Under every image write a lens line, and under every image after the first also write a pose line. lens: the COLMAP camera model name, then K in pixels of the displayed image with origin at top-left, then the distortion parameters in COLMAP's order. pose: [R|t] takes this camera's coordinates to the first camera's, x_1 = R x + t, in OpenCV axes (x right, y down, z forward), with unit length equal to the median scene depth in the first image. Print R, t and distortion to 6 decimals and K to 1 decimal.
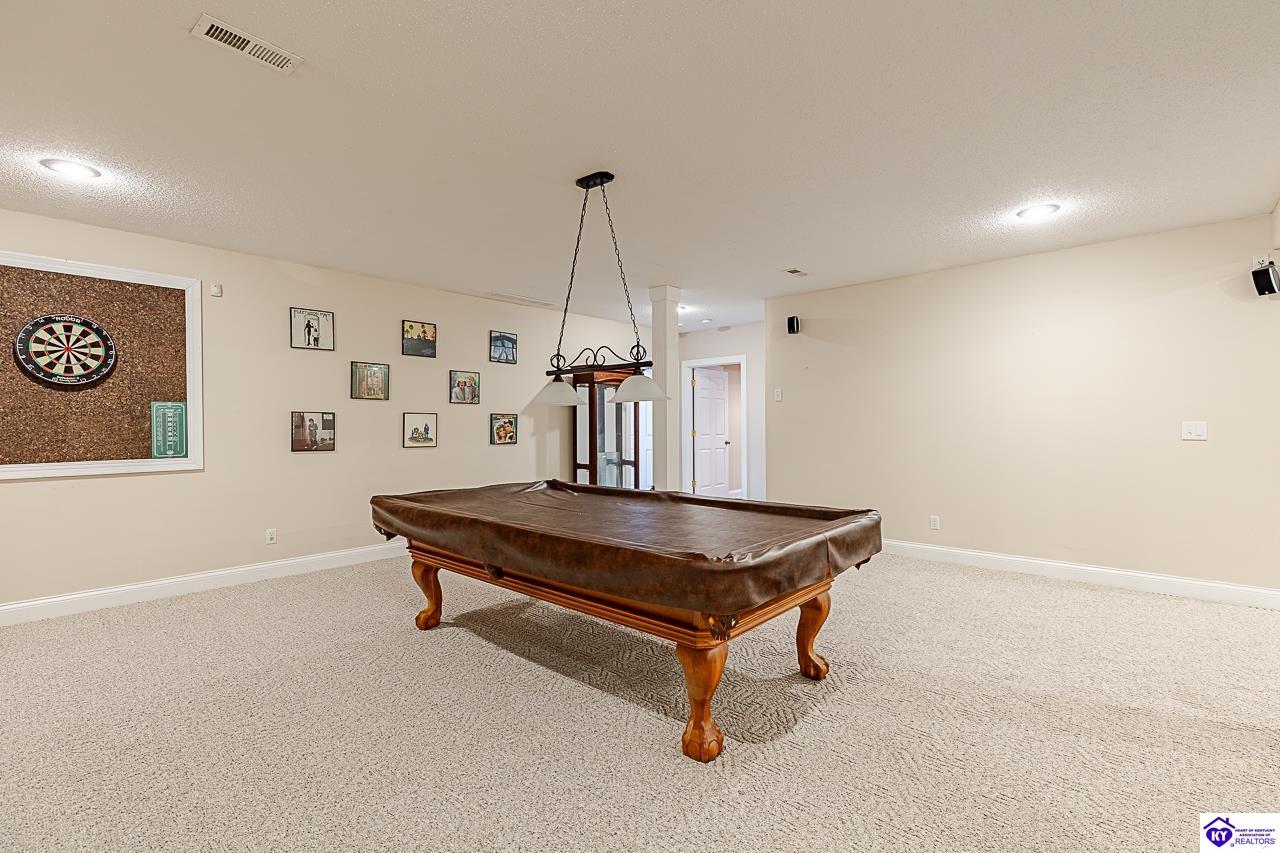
lens RADIAL K [[569.7, 0, 646.2], [0, 569.7, 425.8], [0, 0, 1]] dist [0.000417, -0.000096]
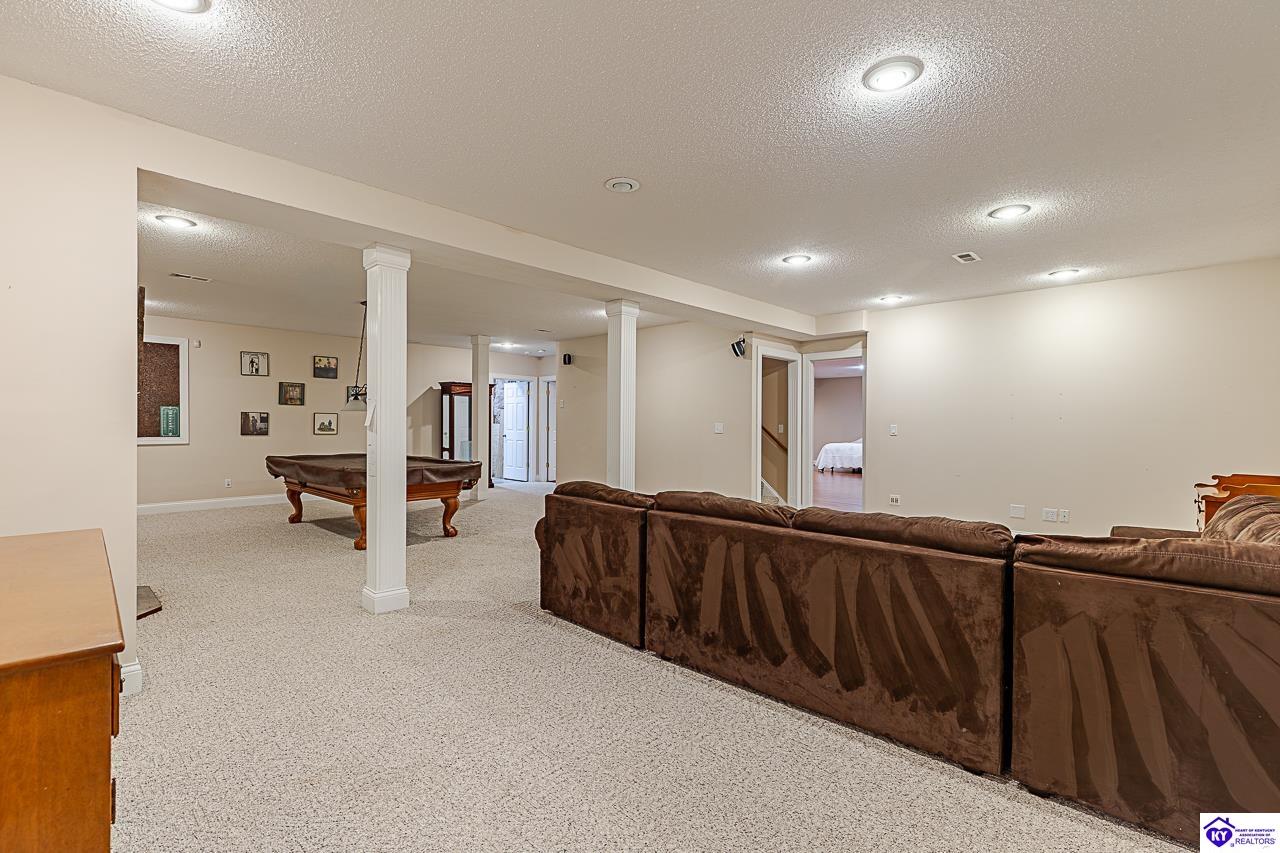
lens RADIAL K [[569.7, 0, 646.2], [0, 569.7, 425.8], [0, 0, 1]] dist [0.000417, -0.000096]
pose [[0.999643, 0.011856, -0.023948, 0.635316], [-0.011793, 0.999927, 0.002753, -0.002069], [0.023979, -0.002470, 0.999709, -0.684789]]
